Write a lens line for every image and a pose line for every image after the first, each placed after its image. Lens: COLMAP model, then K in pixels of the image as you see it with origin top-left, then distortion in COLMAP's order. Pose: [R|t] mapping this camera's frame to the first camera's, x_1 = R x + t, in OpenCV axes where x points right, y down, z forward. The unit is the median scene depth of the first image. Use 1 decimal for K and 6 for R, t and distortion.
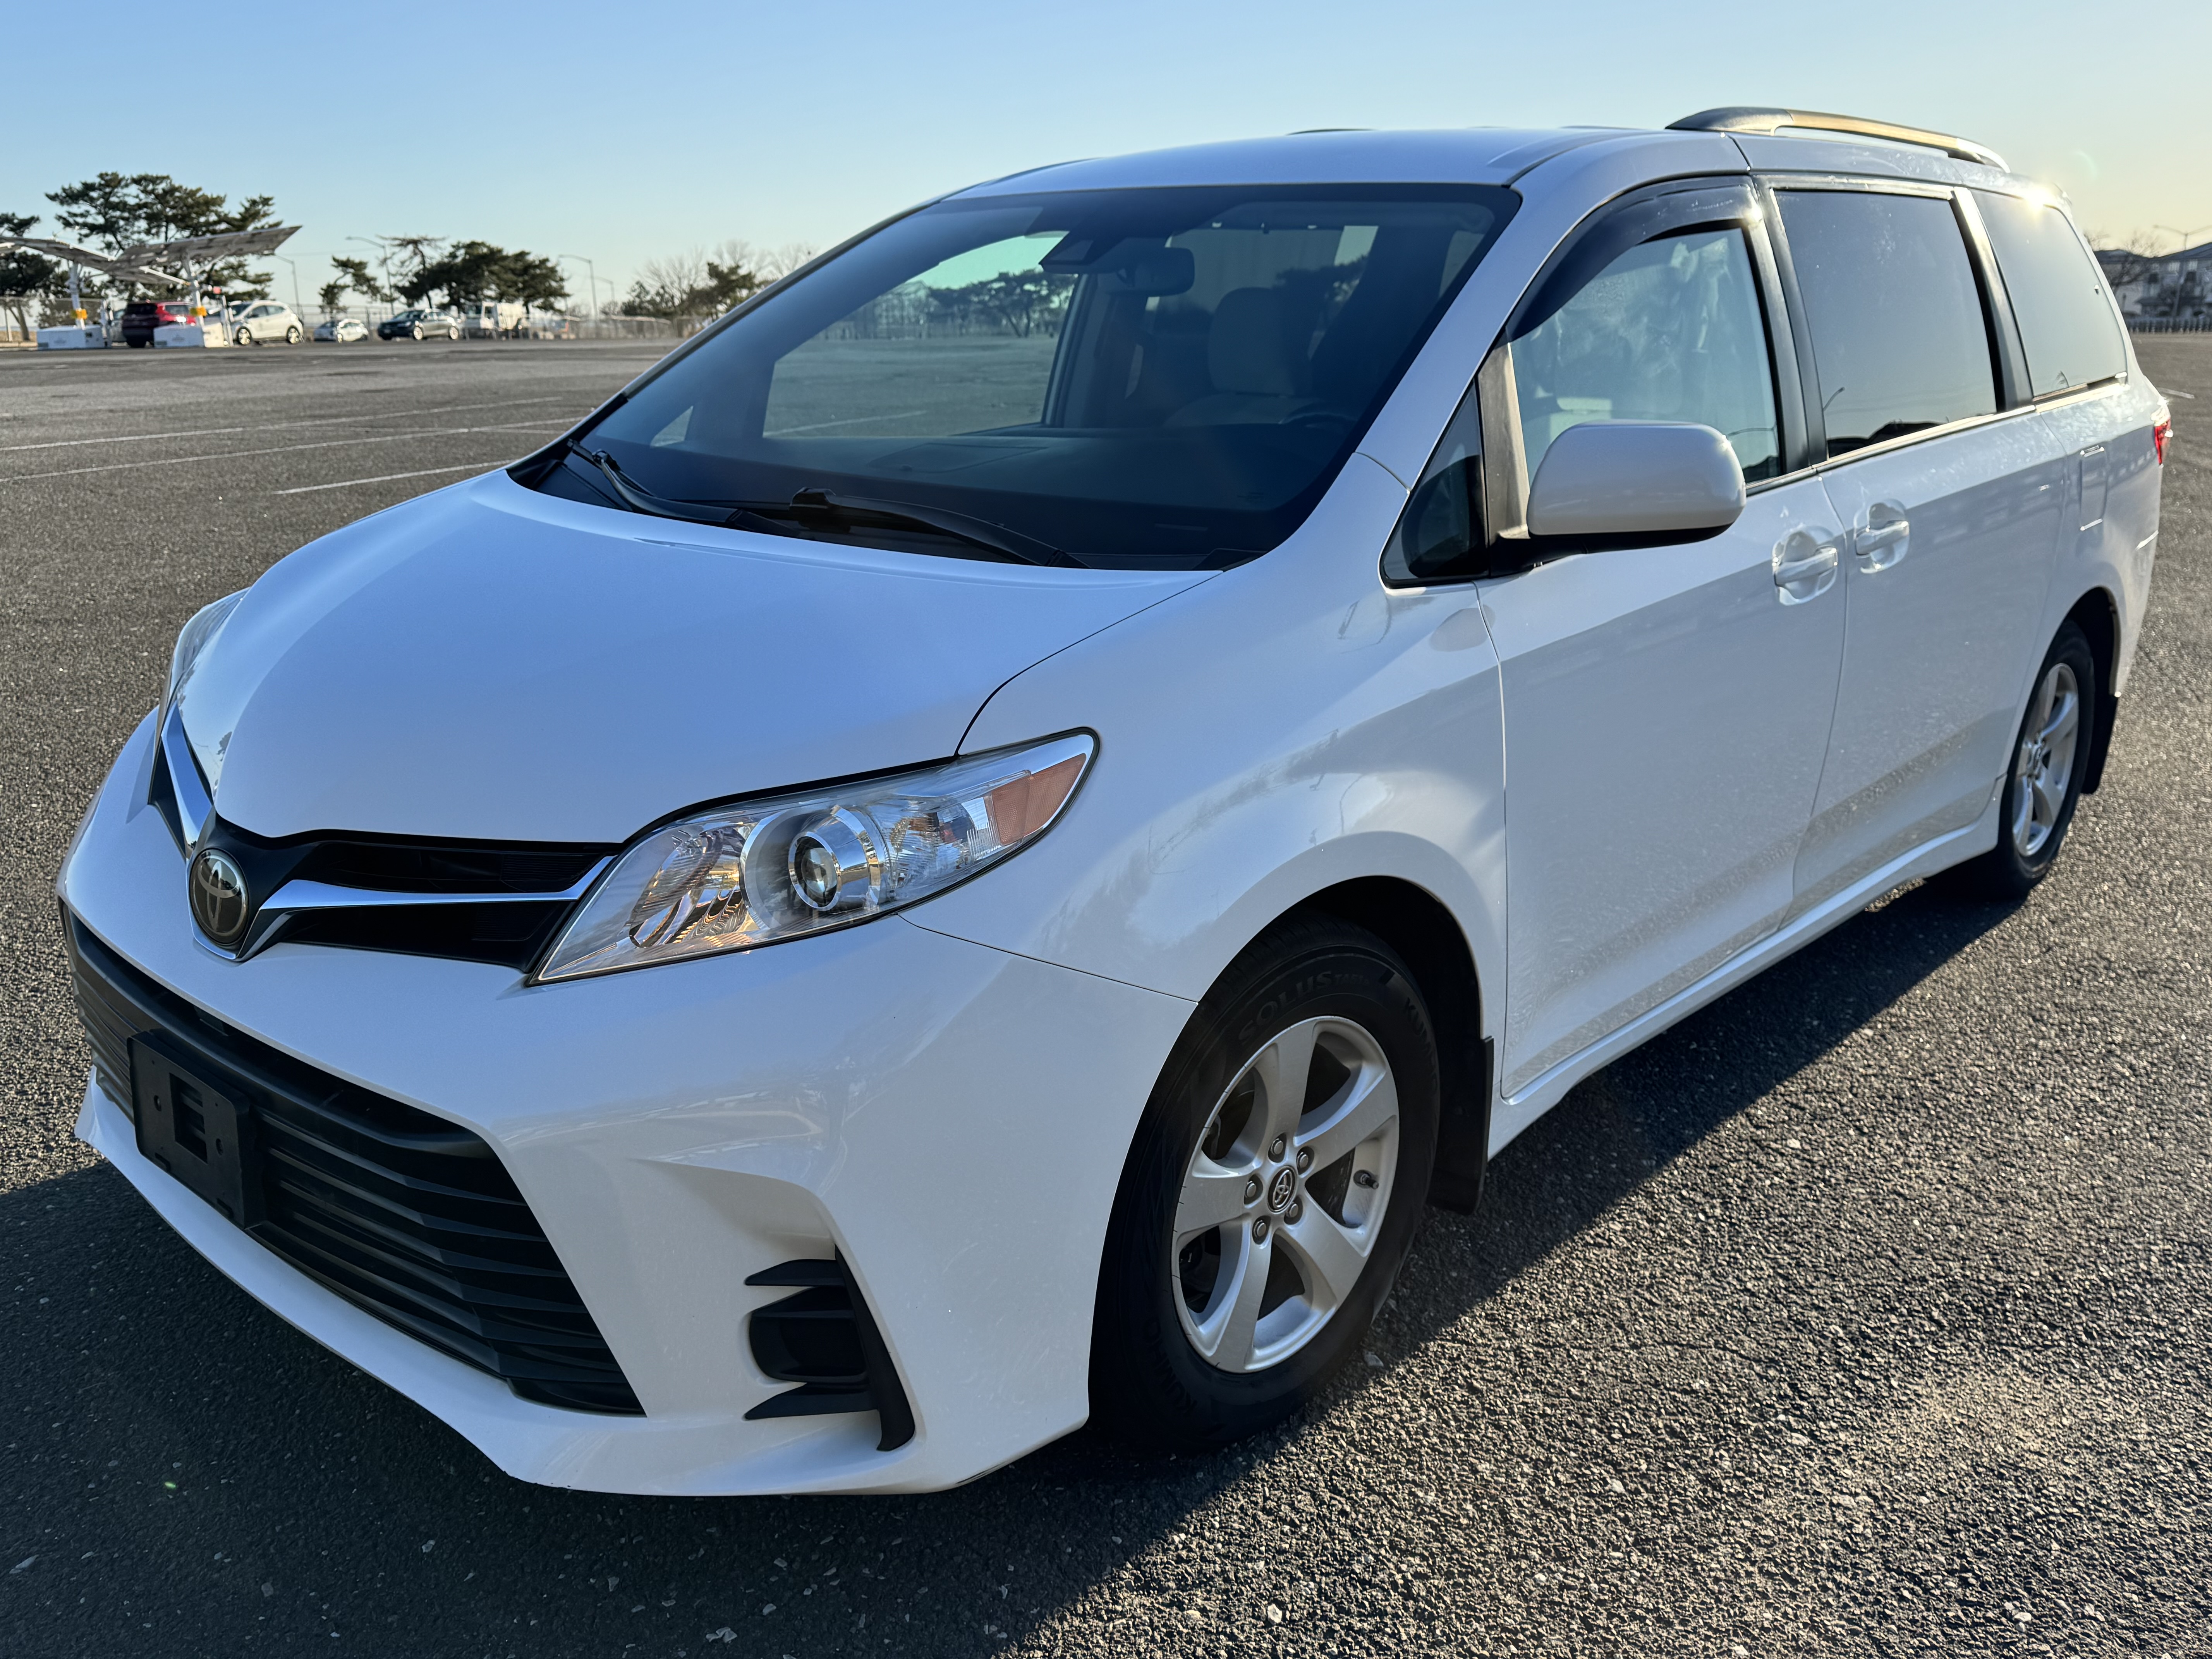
lens RADIAL K [[1925.8, 0, 1109.9], [0, 1925.8, 832.3], [0, 0, 1]] dist [0.022572, -0.023300]
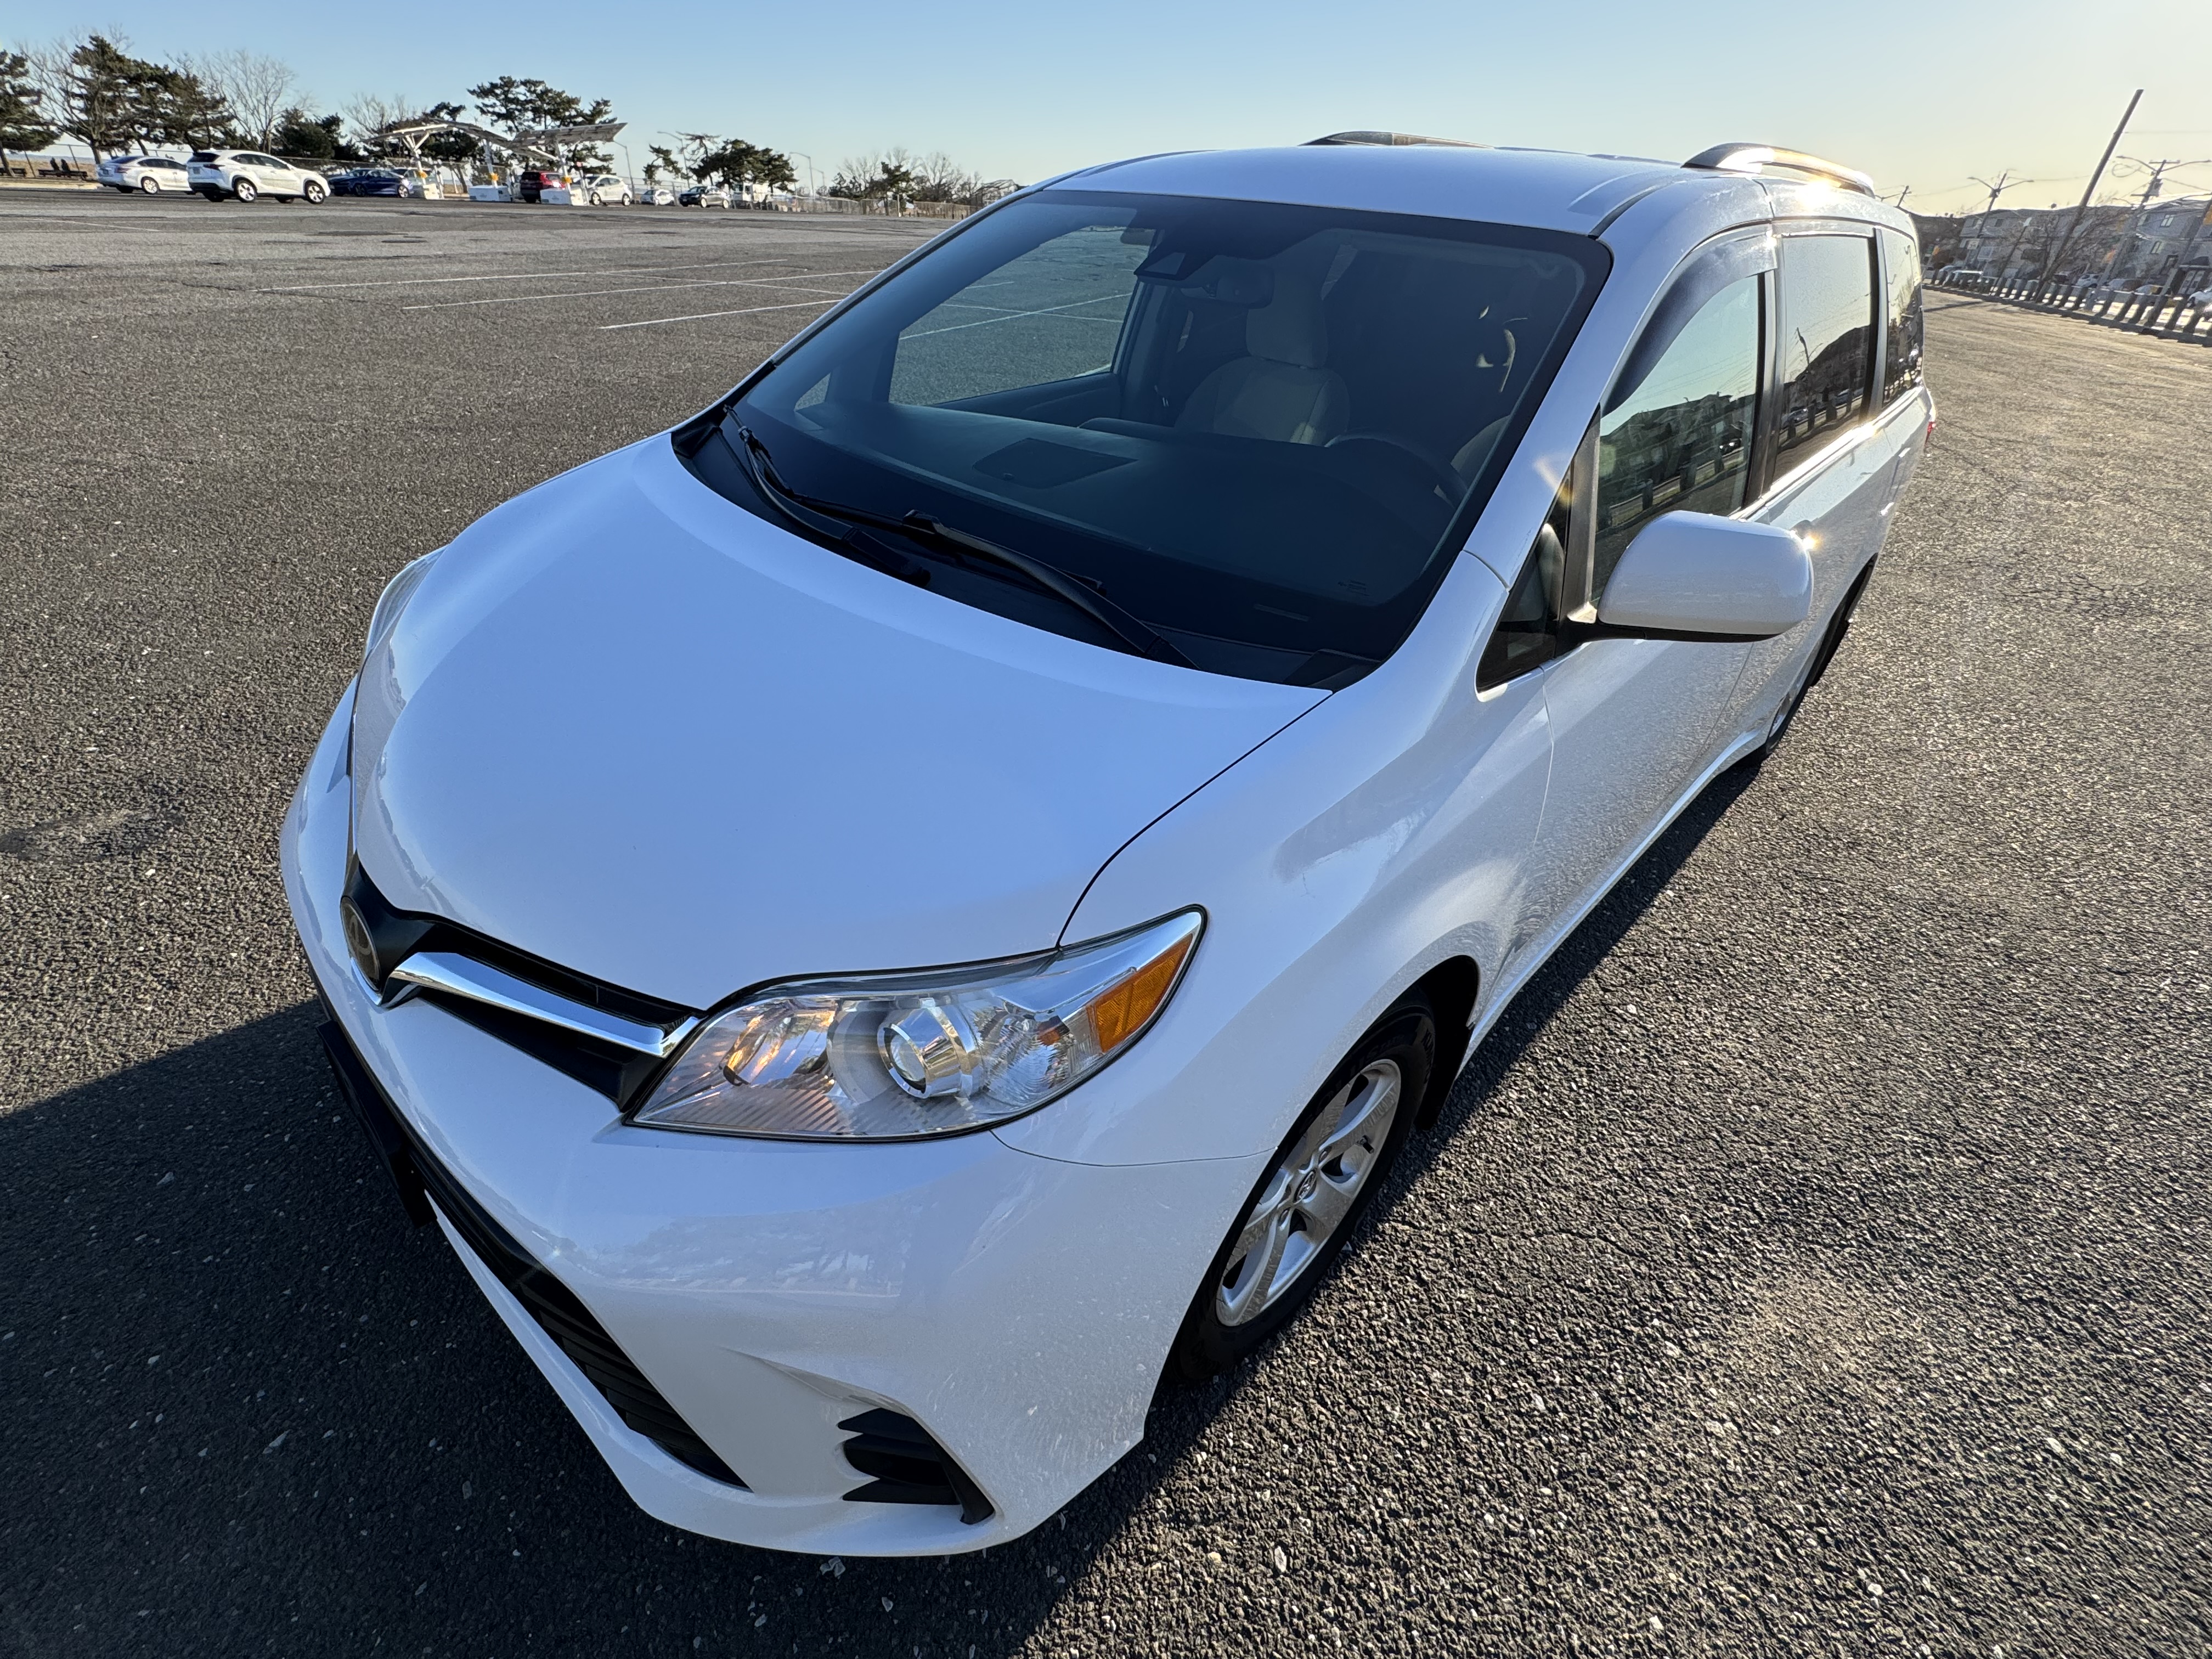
lens RADIAL K [[1033.3, 0, 1104.2], [0, 1033.3, 841.6], [0, 0, 1]] dist [-0.003784, 0.000673]
pose [[0.998344, 0.056082, 0.012793, -0.052171], [-0.057413, 0.957782, 0.281704, -0.182475], [0.003545, -0.281972, 0.959416, 0.416219]]
